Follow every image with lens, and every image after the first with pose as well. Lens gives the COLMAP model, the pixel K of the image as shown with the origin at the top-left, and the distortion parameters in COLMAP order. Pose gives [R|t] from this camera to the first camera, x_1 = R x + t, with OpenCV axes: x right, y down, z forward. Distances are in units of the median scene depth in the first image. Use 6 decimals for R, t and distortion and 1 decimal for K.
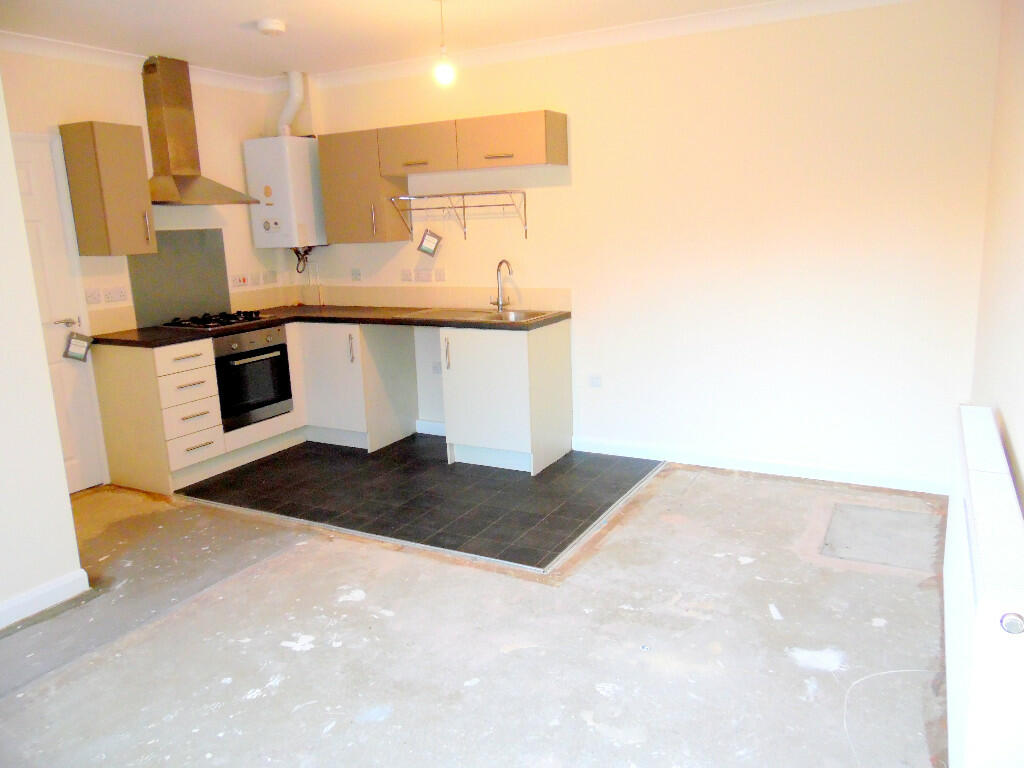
lens RADIAL K [[771.6, 0, 513.9], [0, 771.6, 380.4], [0, 0, 1]] dist [-0.034651, 0.074830]
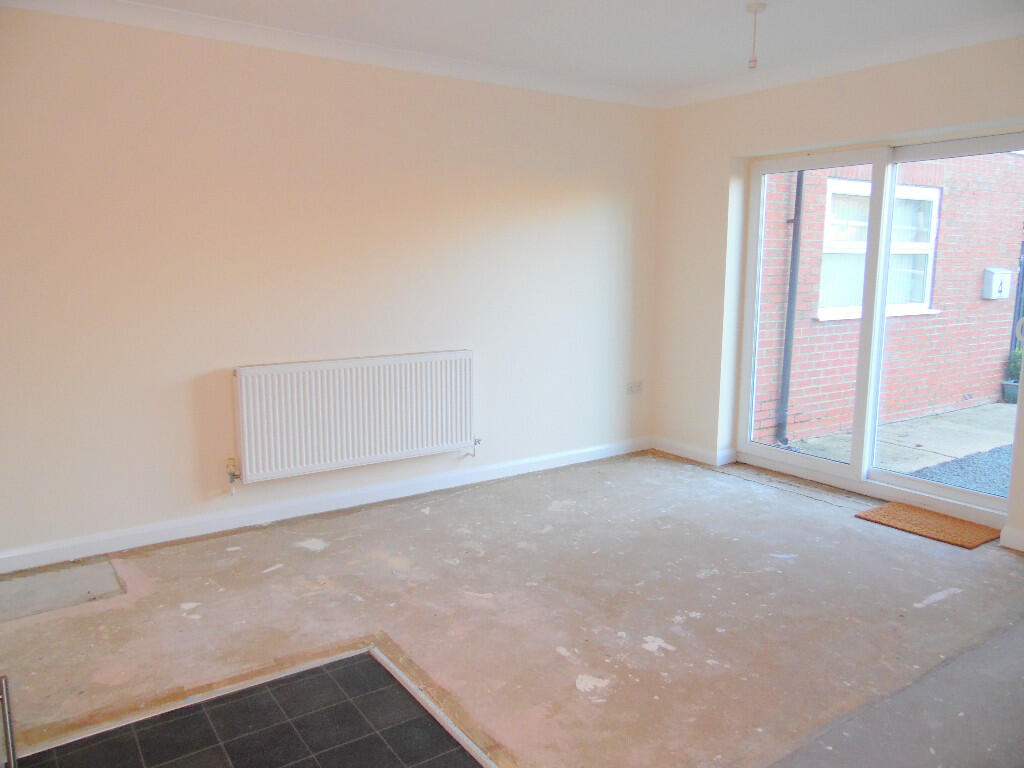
lens RADIAL K [[771.6, 0, 514.3], [0, 771.6, 375.9], [0, 0, 1]] dist [-0.034651, 0.074830]
pose [[-0.891749, -0.036397, 0.451064, -0.374146], [0.118953, 0.942854, 0.311251, -0.221360], [-0.436616, 0.331213, -0.836459, 1.220871]]
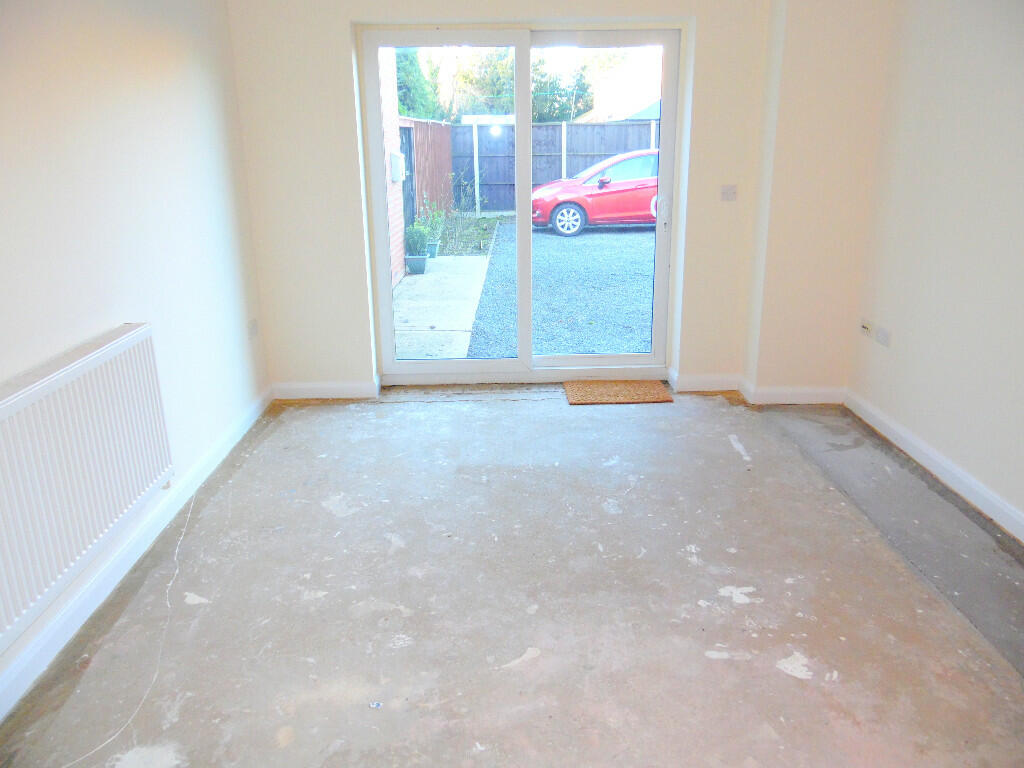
lens RADIAL K [[771.6, 0, 514.6], [0, 771.6, 379.4], [0, 0, 1]] dist [-0.034651, 0.074830]
pose [[-0.871509, 0.190101, -0.452033, 0.218828], [-0.058112, 0.875270, 0.480130, -0.209971], [0.486924, 0.444707, -0.751759, 0.977029]]
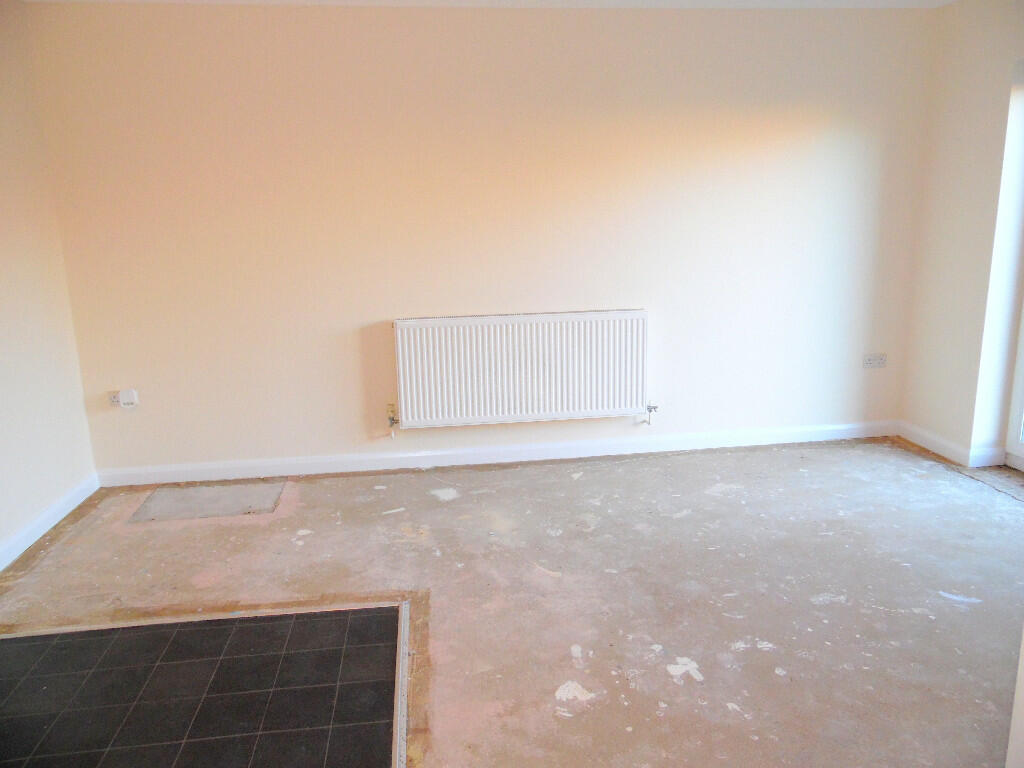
lens RADIAL K [[771.6, 0, 514.5], [0, 771.6, 380.0], [0, 0, 1]] dist [-0.034651, 0.074830]
pose [[-0.579544, -0.127498, 0.804905, -0.551598], [0.209148, 0.931335, 0.298114, -0.172017], [-0.787646, 0.341114, -0.513084, 0.998738]]
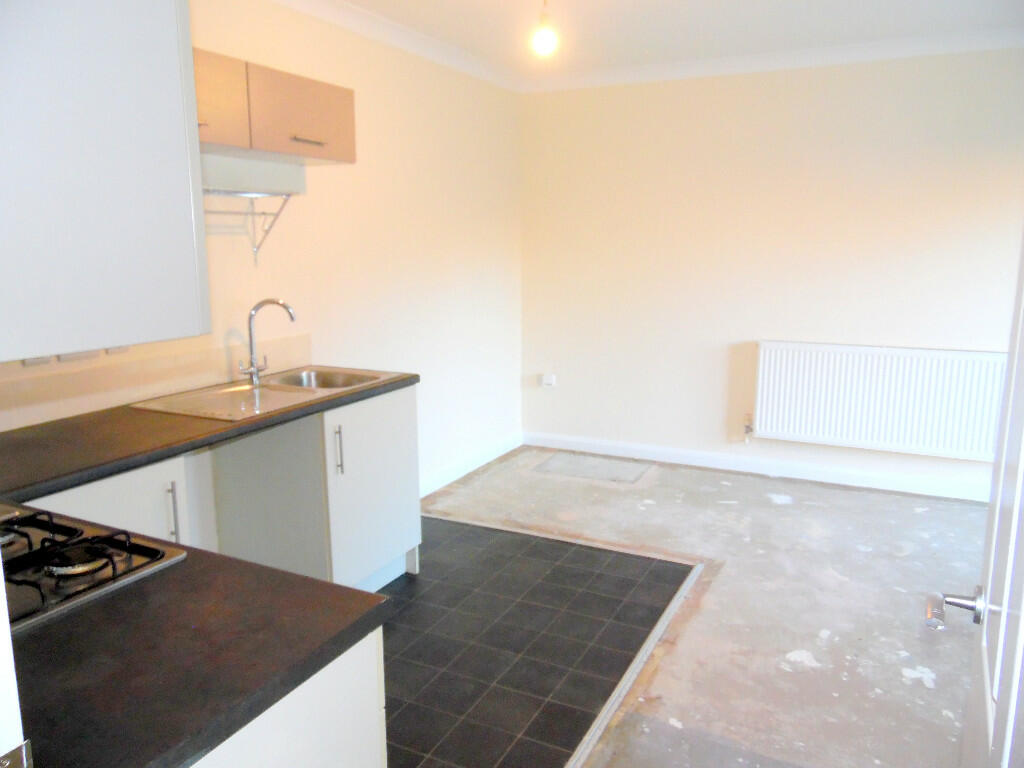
lens RADIAL K [[771.6, 0, 511.9], [0, 771.6, 382.4], [0, 0, 1]] dist [-0.034651, 0.074830]
pose [[-0.029404, -0.148252, 0.988512, -0.767327], [0.209868, 0.965981, 0.151115, -0.167733], [-0.977288, 0.211900, 0.002710, 0.949417]]
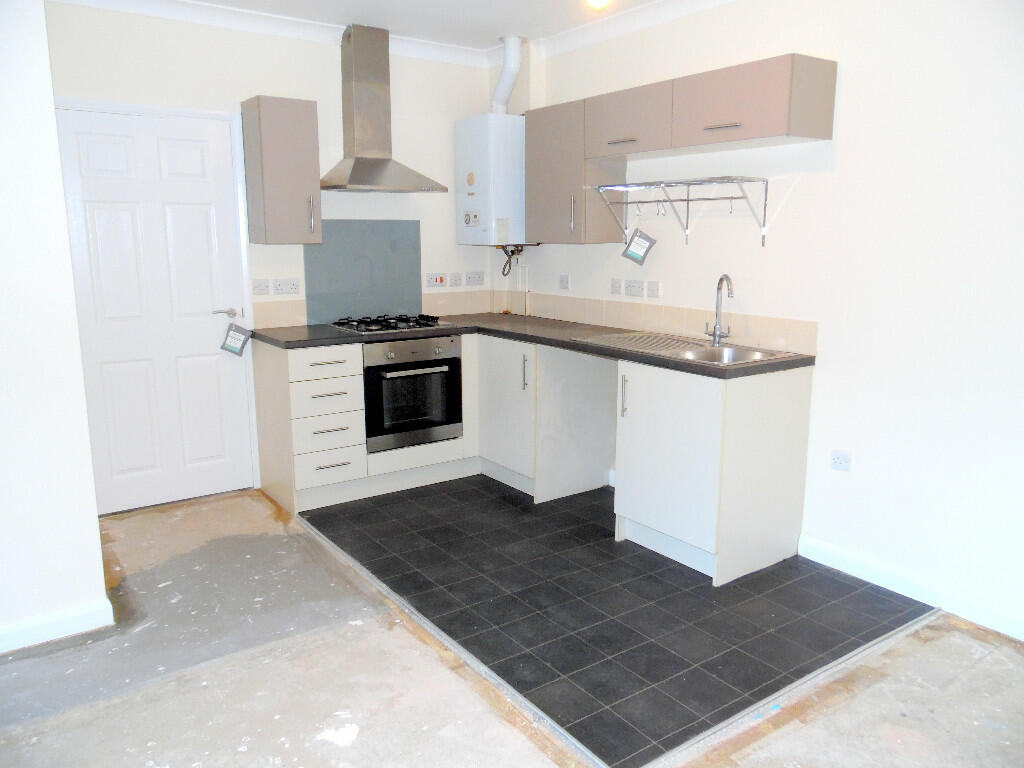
lens RADIAL K [[771.6, 0, 513.6], [0, 771.6, 382.1], [0, 0, 1]] dist [-0.034651, 0.074830]
pose [[0.898011, 0.118132, -0.423818, 0.145528], [-0.121954, 0.992369, 0.018203, -0.053647], [0.422734, 0.035340, 0.905565, 0.318628]]
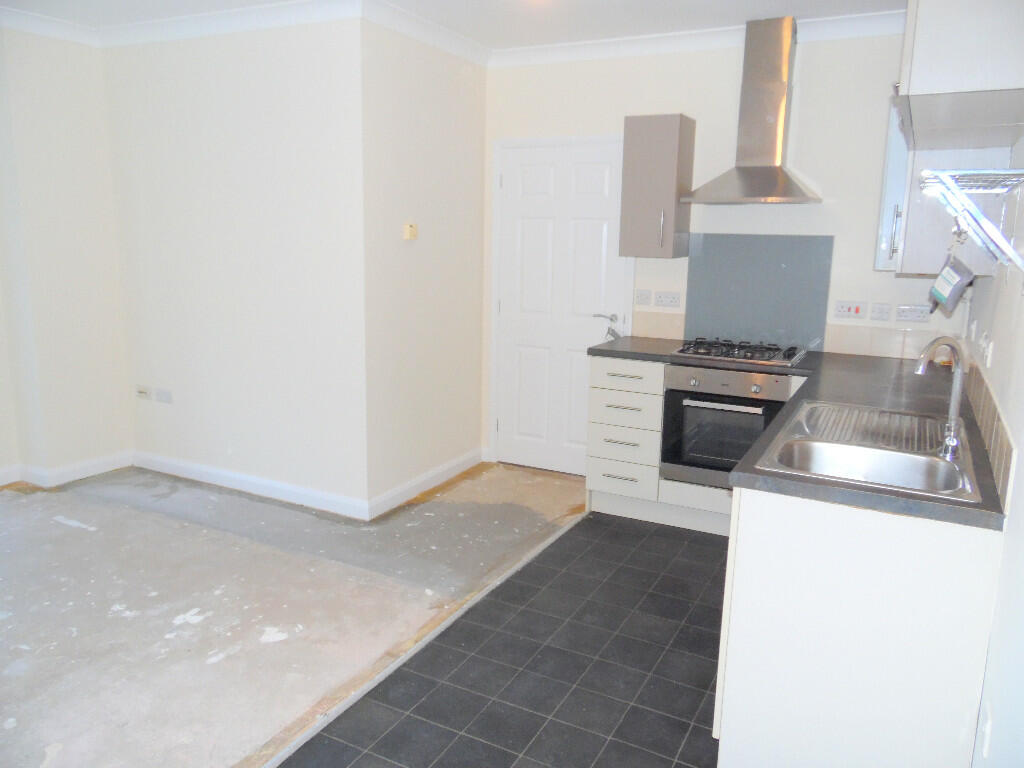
lens RADIAL K [[771.6, 0, 510.8], [0, 771.6, 379.8], [0, 0, 1]] dist [-0.034651, 0.074830]
pose [[0.012154, 0.223028, -0.974736, 0.459727], [-0.225255, 0.950362, 0.214643, -0.197486], [0.974224, 0.216956, 0.061789, 0.871895]]
